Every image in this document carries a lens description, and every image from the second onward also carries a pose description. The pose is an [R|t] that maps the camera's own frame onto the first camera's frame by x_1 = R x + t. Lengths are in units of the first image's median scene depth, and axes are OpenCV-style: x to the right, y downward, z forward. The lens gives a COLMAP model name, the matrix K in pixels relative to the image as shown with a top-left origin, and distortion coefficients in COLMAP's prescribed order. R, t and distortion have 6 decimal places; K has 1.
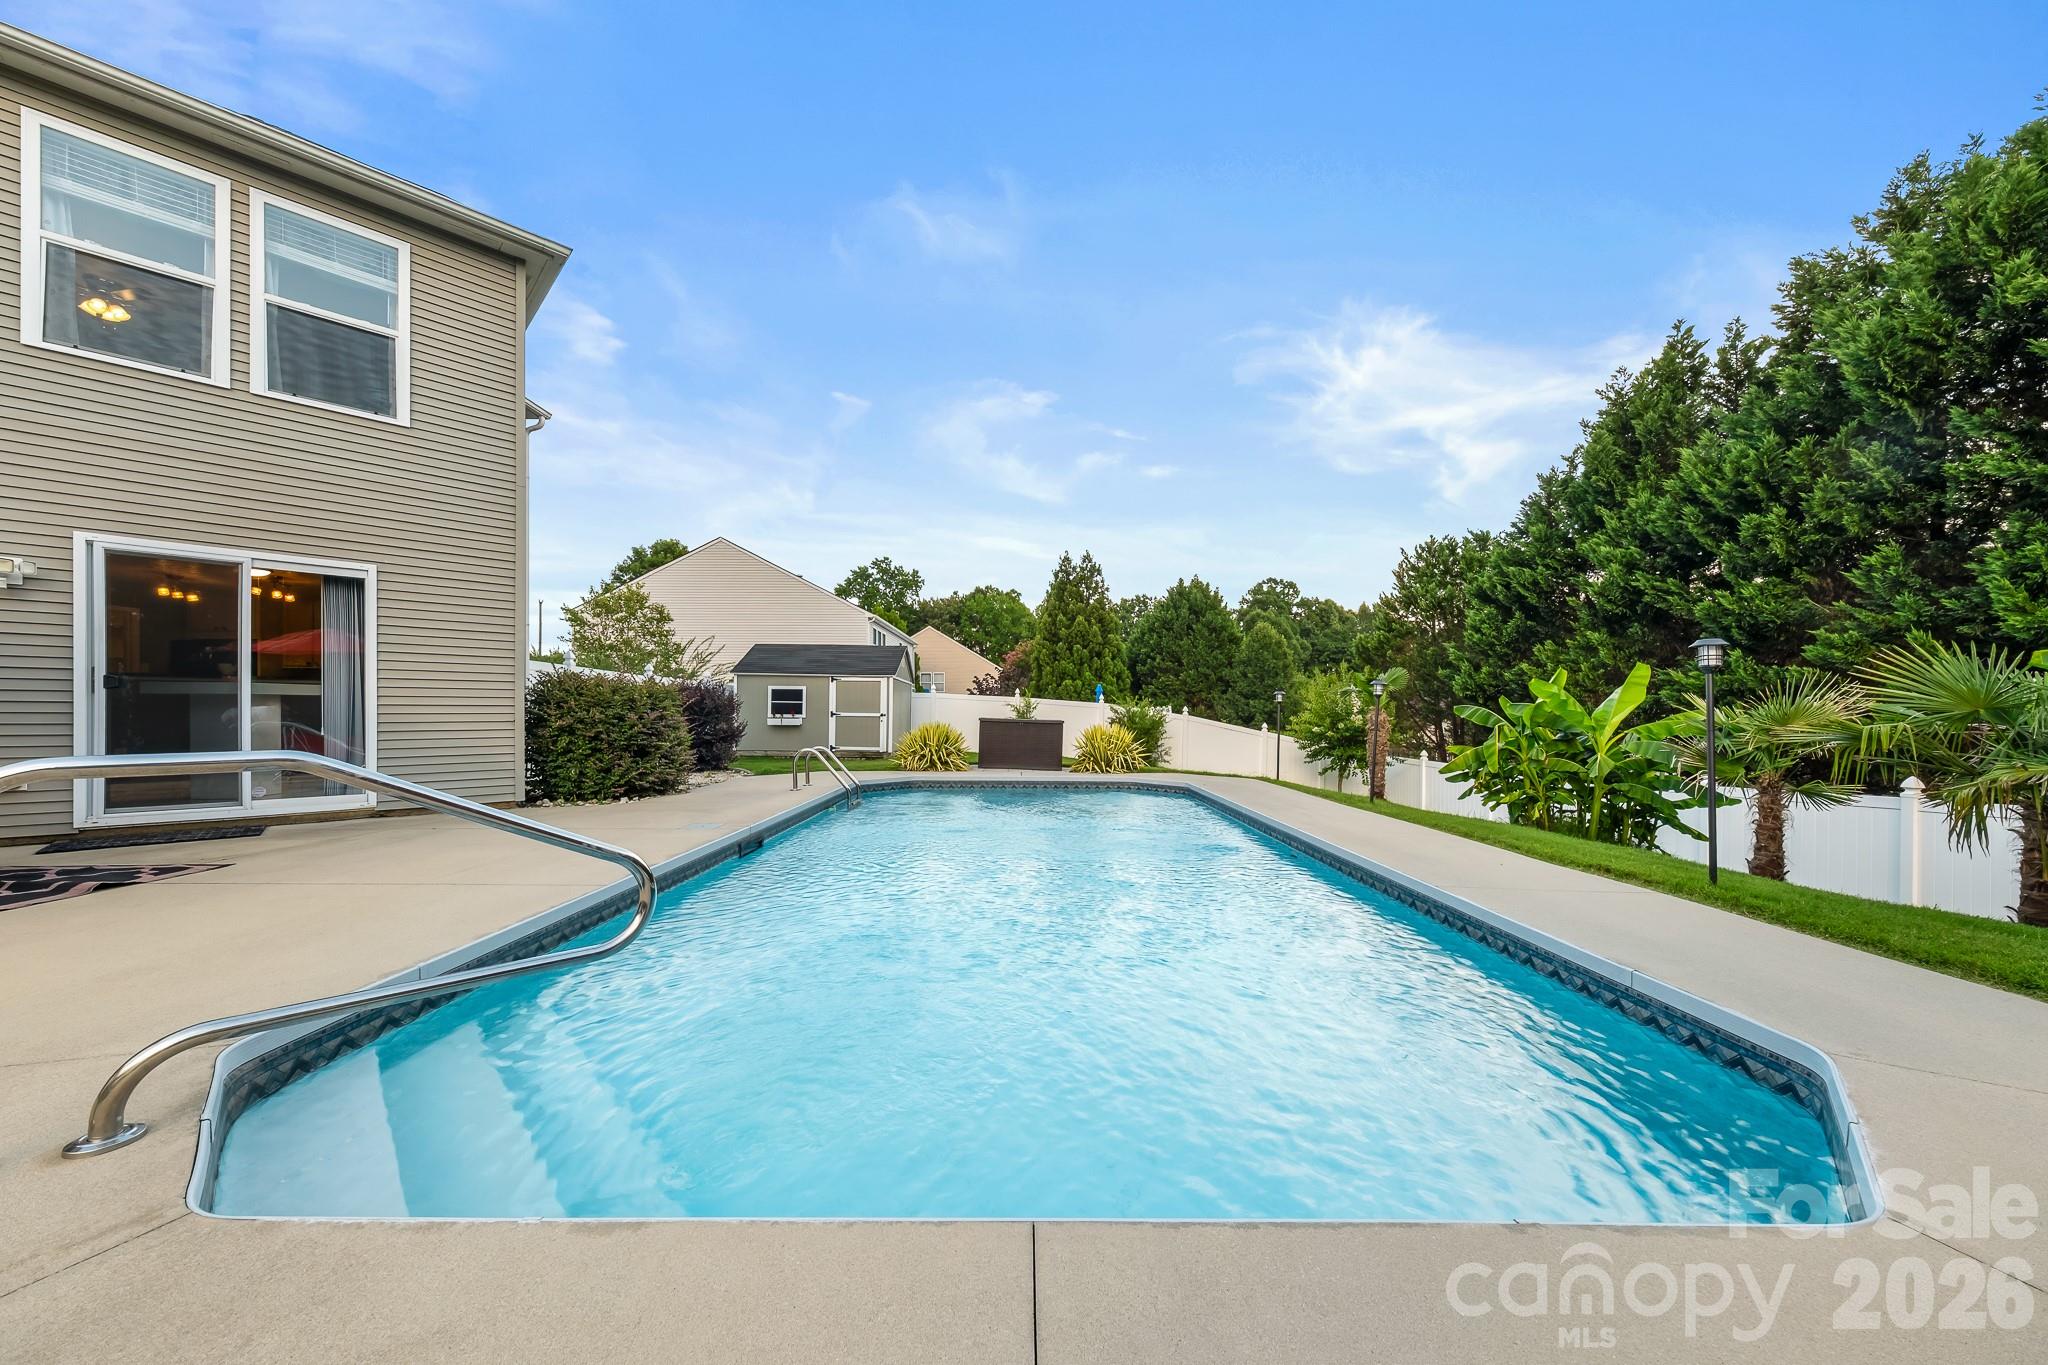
lens RADIAL K [[697.4, 0, 1025.5], [0, 697.4, 713.5], [0, 0, 1]] dist [-0.000031, -0.001274]
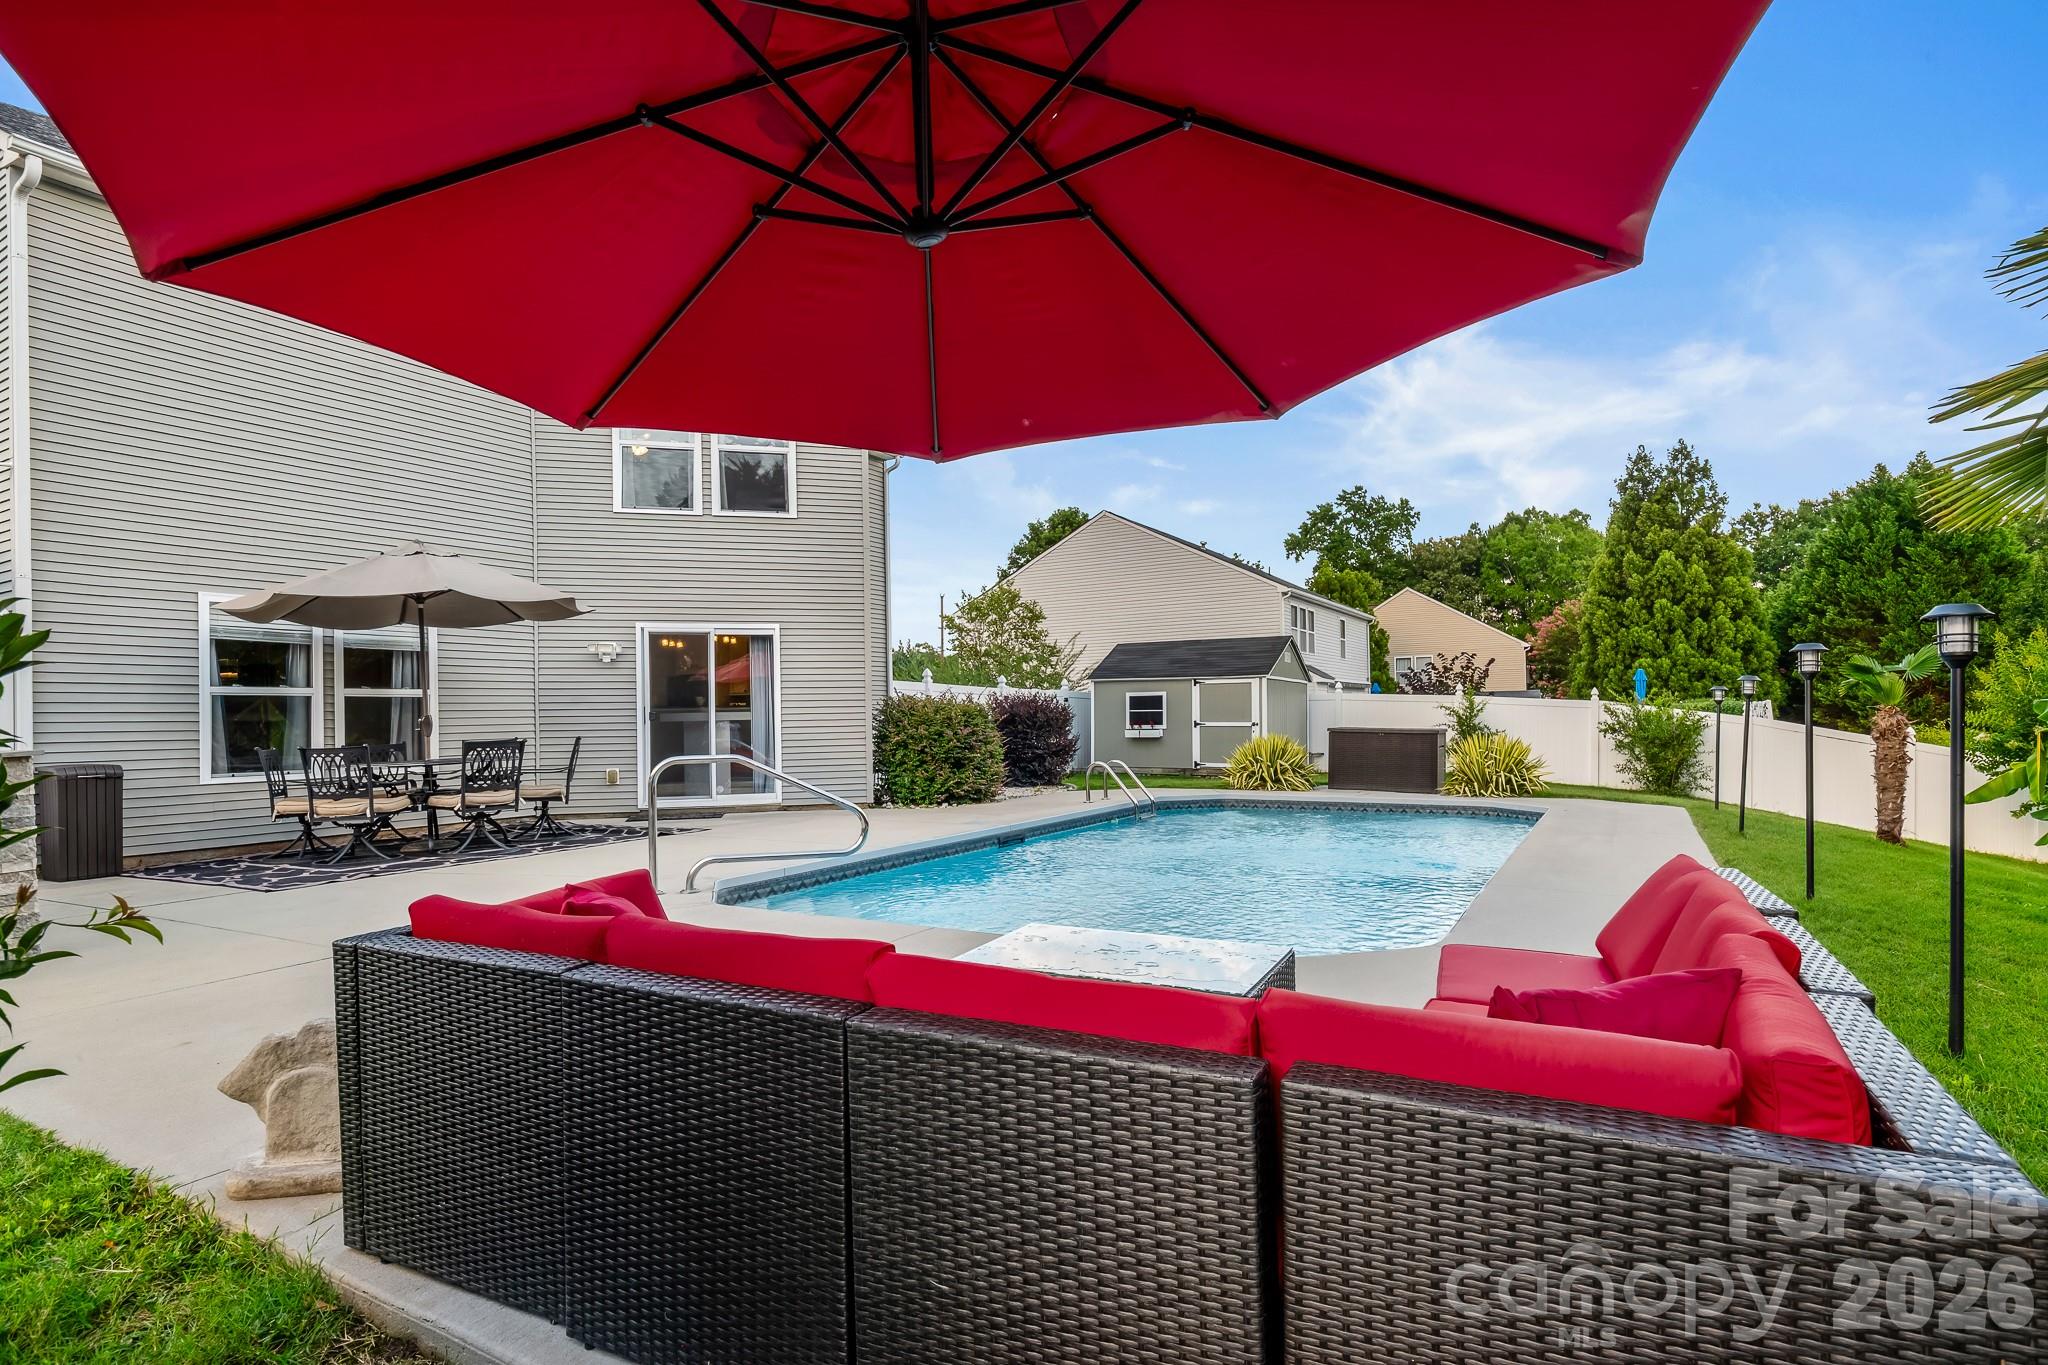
lens RADIAL K [[1027.5, 0, 1020.9], [0, 1027.5, 704.8], [0, 0, 1]] dist [0.049523, -0.041535]
pose [[0.856343, -0.024210, -0.515839, 0.191678], [0.018037, 0.999693, -0.016974, -0.005113], [0.516092, 0.005231, 0.856517, -0.181387]]
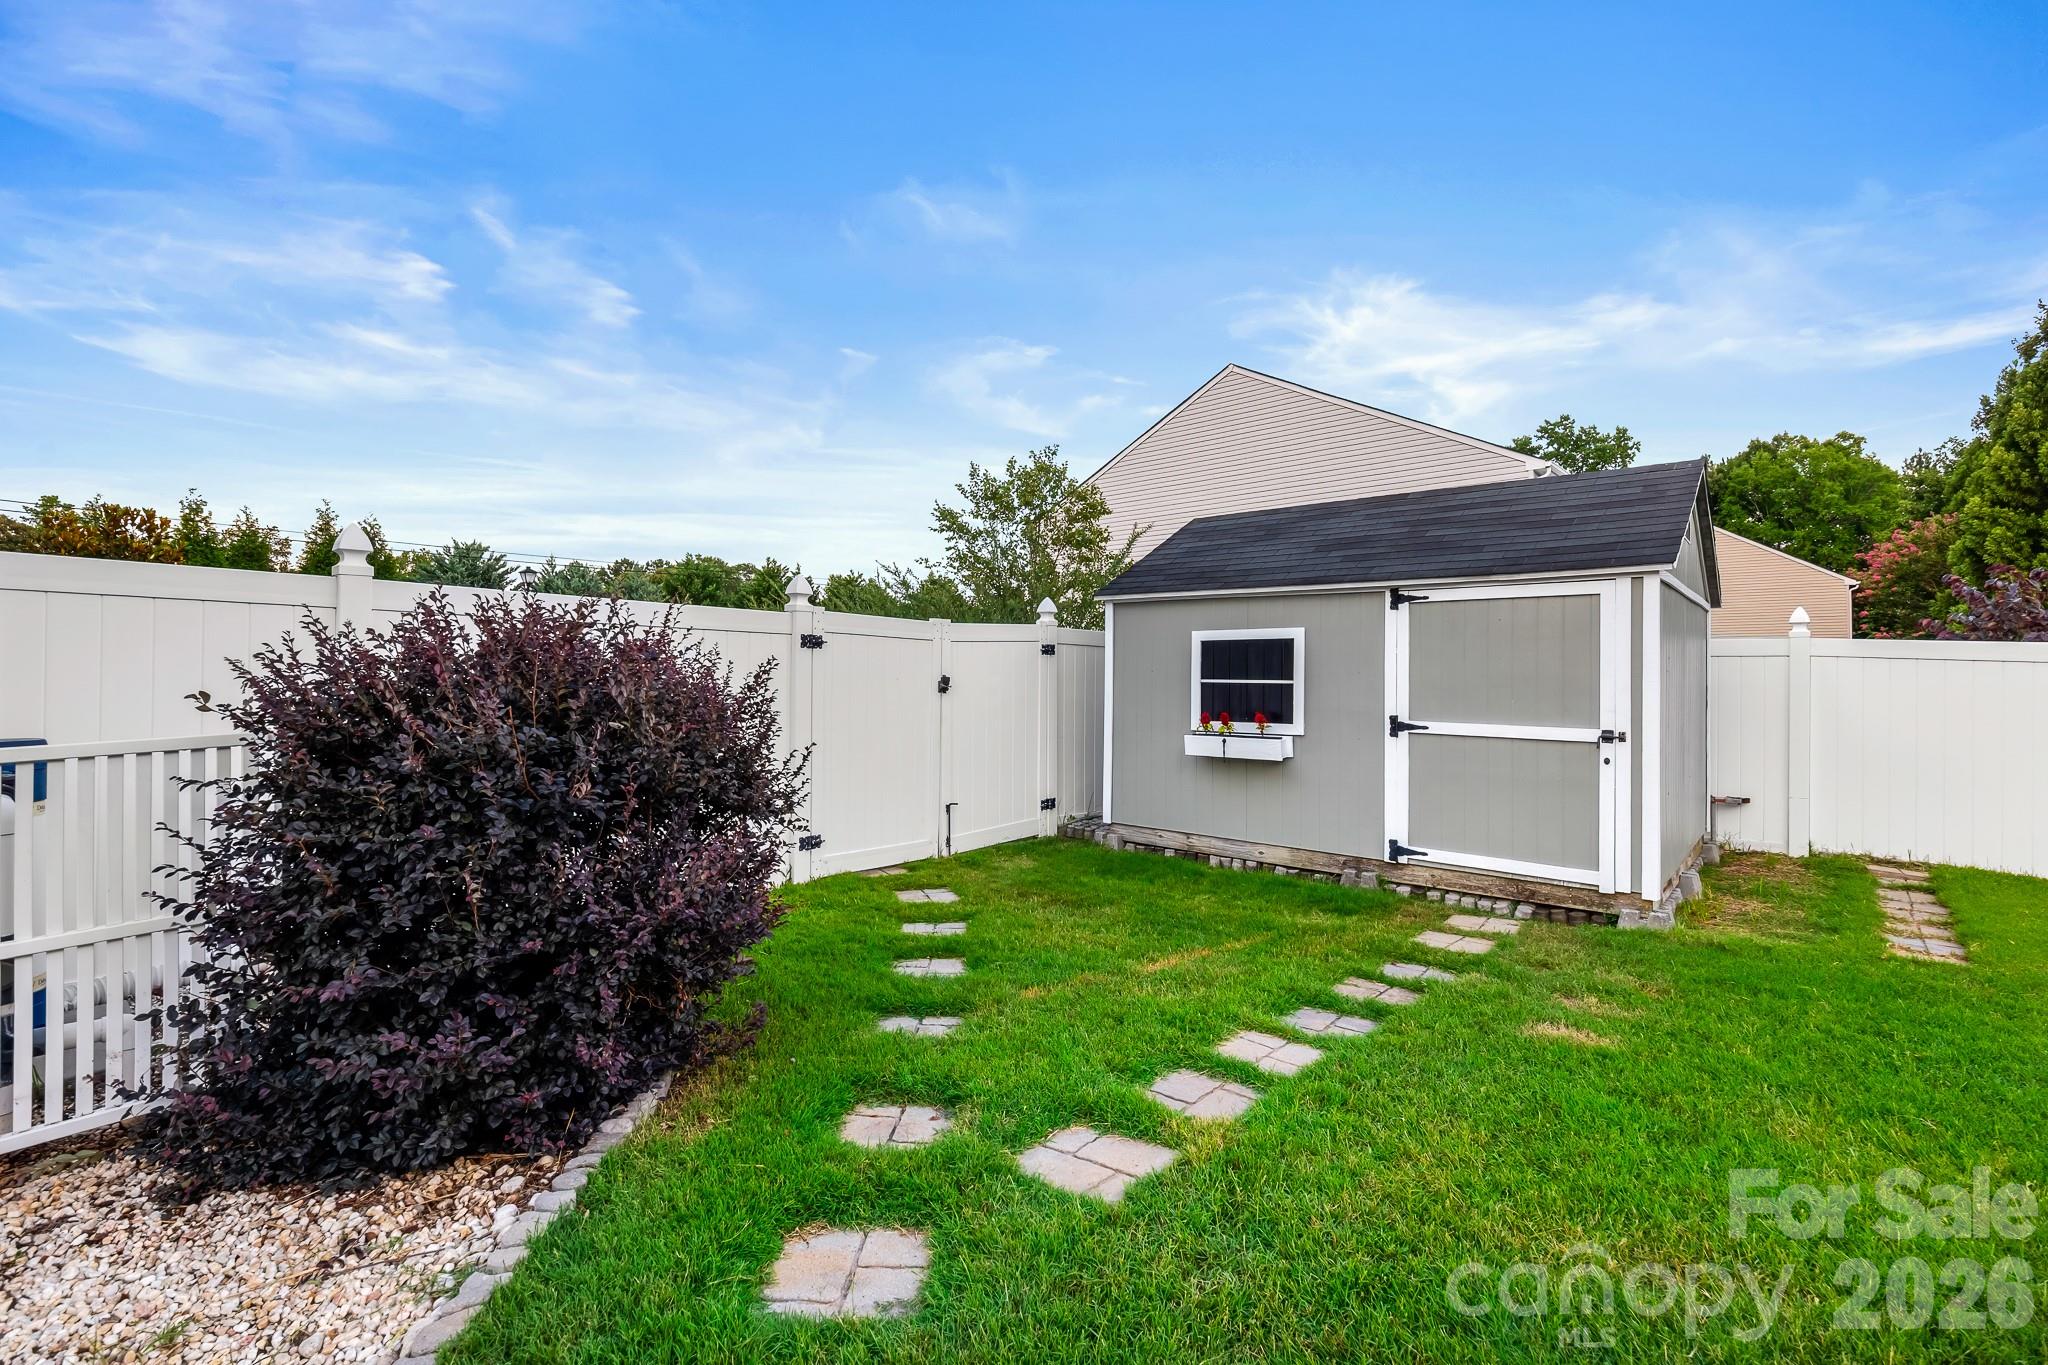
lens RADIAL K [[908.0, 0, 1028.0], [0, 908.0, 663.4], [0, 0, 1]] dist [-0.013219, -0.000464]
pose [[0.743772, -0.010662, -0.668348, -0.153601], [0.003973, 0.999926, -0.011531, -0.021090], [0.668422, 0.005921, 0.743759, 0.668106]]
